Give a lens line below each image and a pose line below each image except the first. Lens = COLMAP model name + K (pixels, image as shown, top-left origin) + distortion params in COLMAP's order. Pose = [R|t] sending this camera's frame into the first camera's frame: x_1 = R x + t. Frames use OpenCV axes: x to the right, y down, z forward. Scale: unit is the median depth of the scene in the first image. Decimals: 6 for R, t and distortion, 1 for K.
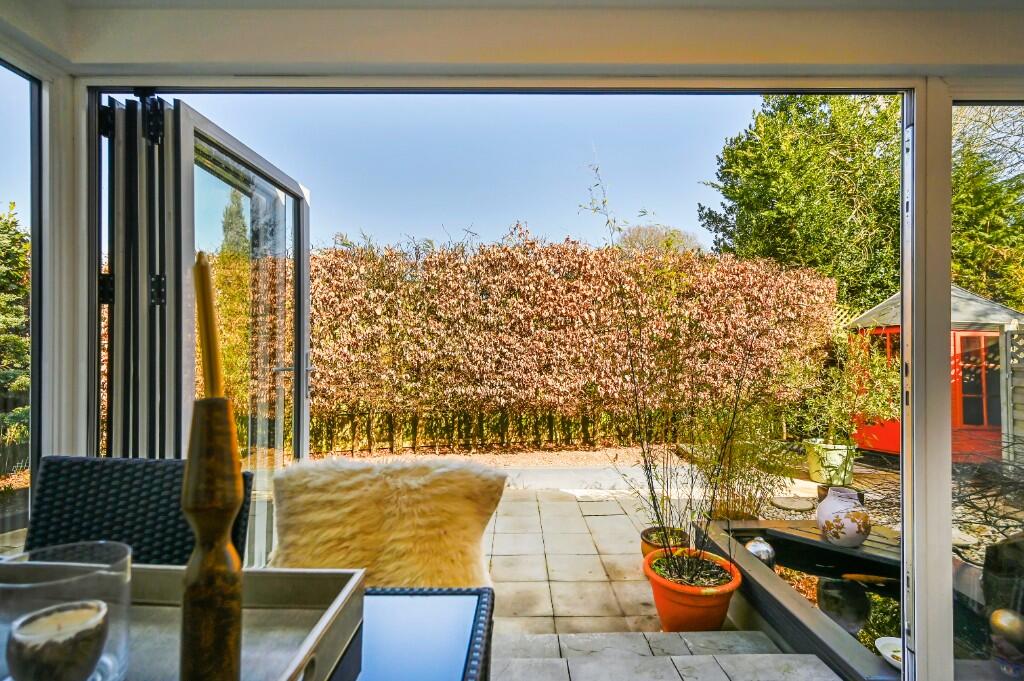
lens RADIAL K [[474.4, 0, 511.3], [0, 474.4, 354.9], [0, 0, 1]] dist [0.003800, -0.001493]
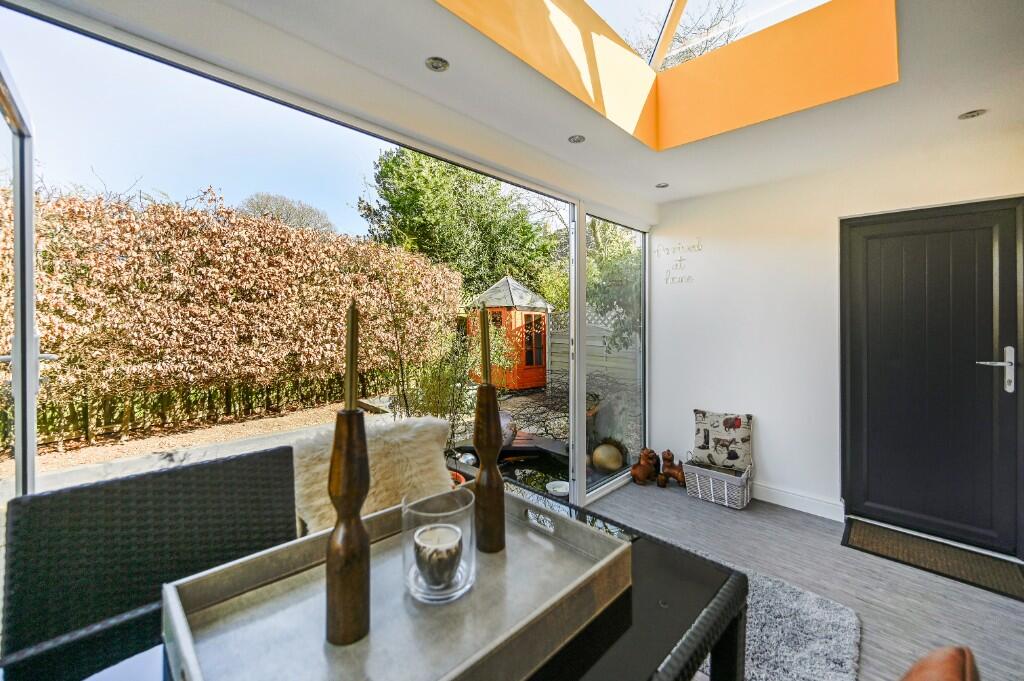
lens RADIAL K [[408.4, 0, 511.6], [0, 408.4, 318.5], [0, 0, 1]] dist [0.011865, -0.004290]
pose [[0.713277, 0.009936, 0.700812, -0.130720], [-0.005013, 0.999946, -0.009075, -0.012078], [-0.700864, 0.002960, 0.713289, -0.013217]]
